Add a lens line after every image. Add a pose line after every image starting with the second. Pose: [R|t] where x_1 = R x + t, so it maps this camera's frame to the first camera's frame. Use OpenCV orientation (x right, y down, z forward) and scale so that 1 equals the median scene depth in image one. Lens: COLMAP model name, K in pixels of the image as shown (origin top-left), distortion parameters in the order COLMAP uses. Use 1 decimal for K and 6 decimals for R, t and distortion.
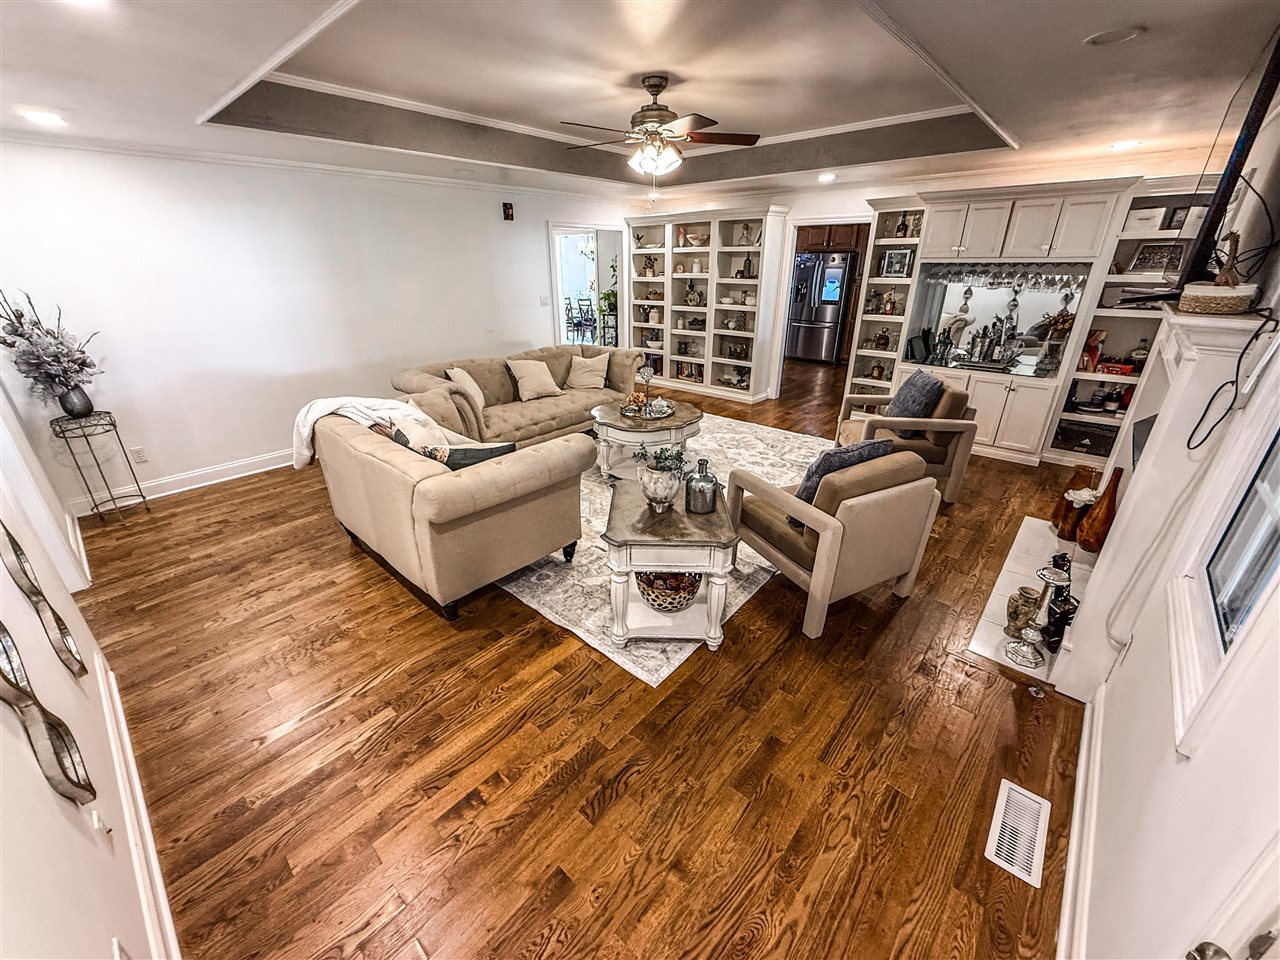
lens RADIAL K [[514.4, 0, 635.9], [0, 514.4, 479.9], [0, 0, 1]] dist [0.000265, 0.000005]
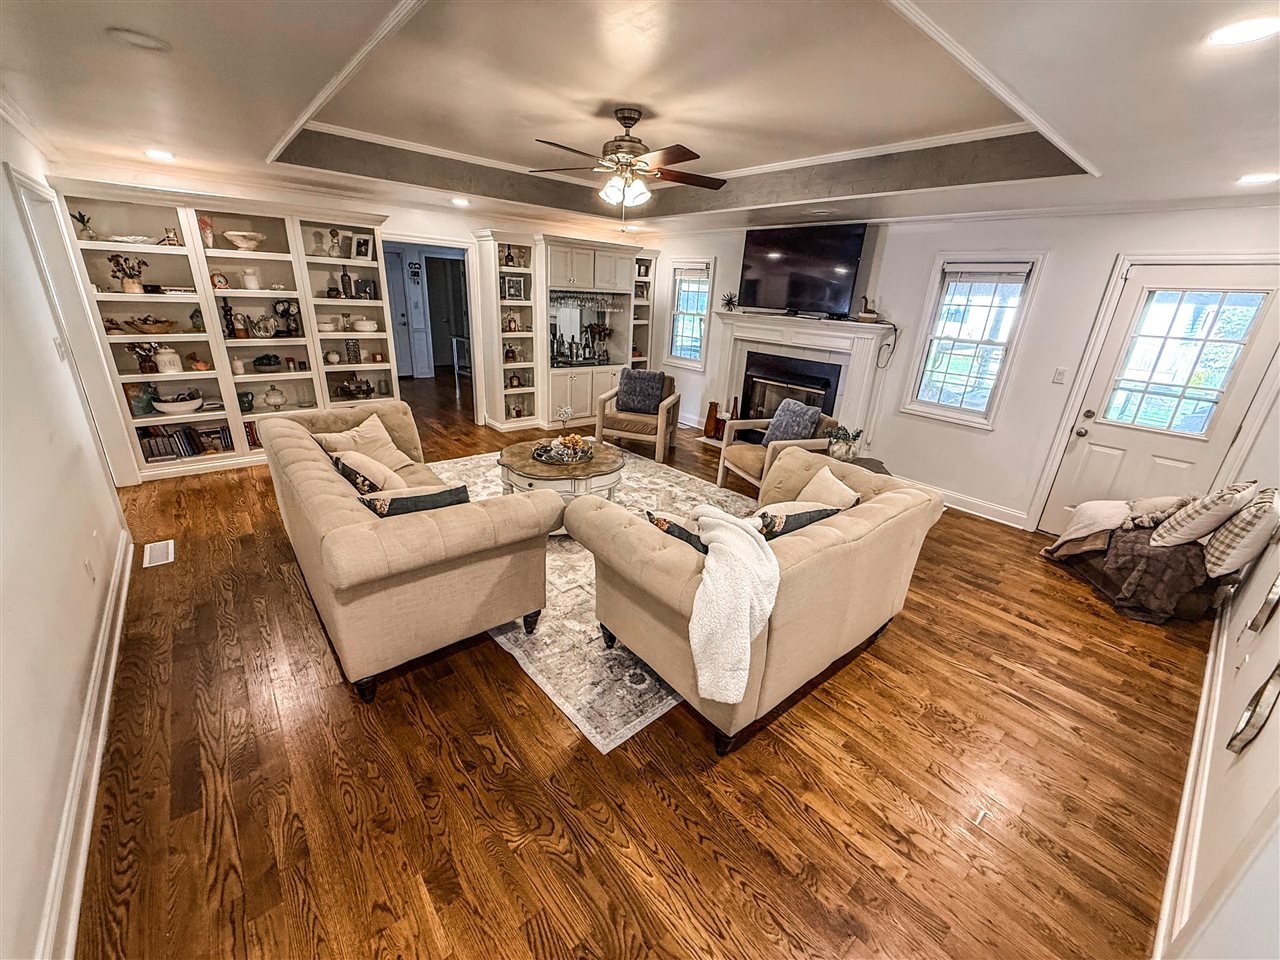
lens RADIAL K [[509.6, 0, 637.1], [0, 509.6, 481.3], [0, 0, 1]] dist [-0.000569, 0.000043]
pose [[0.138225, -0.335091, 0.931991, -0.592185], [0.340439, 0.899759, 0.273011, -0.214266], [-0.930051, 0.279549, 0.238448, 0.508044]]
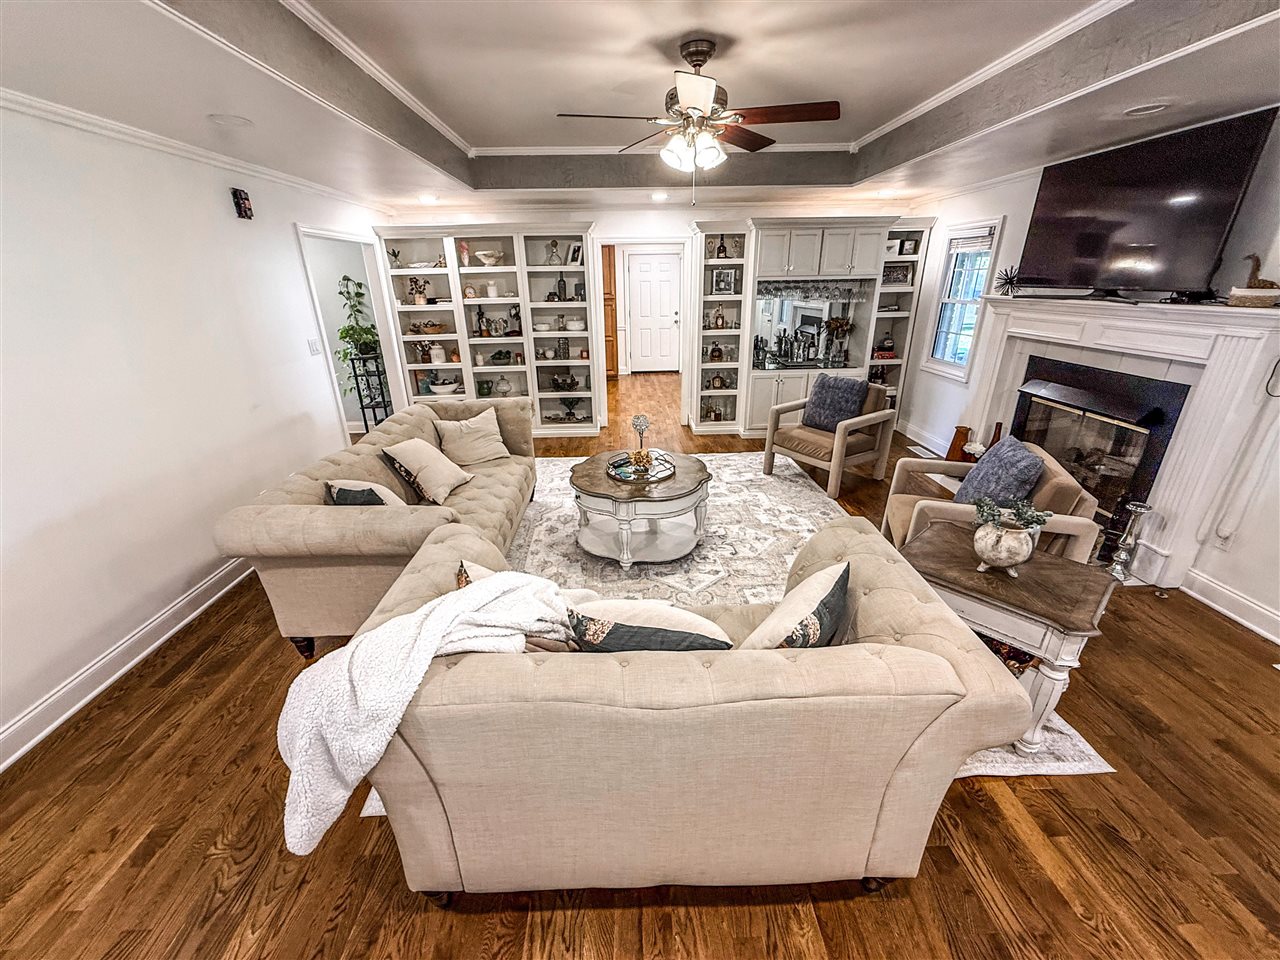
lens RADIAL K [[509.6, 0, 637.1], [0, 509.6, 481.3], [0, 0, 1]] dist [-0.000569, 0.000043]
pose [[0.723887, -0.262180, 0.638161, -0.360779], [0.282925, 0.956435, 0.072007, -0.129082], [-0.629238, 0.128426, 0.766528, 0.301670]]
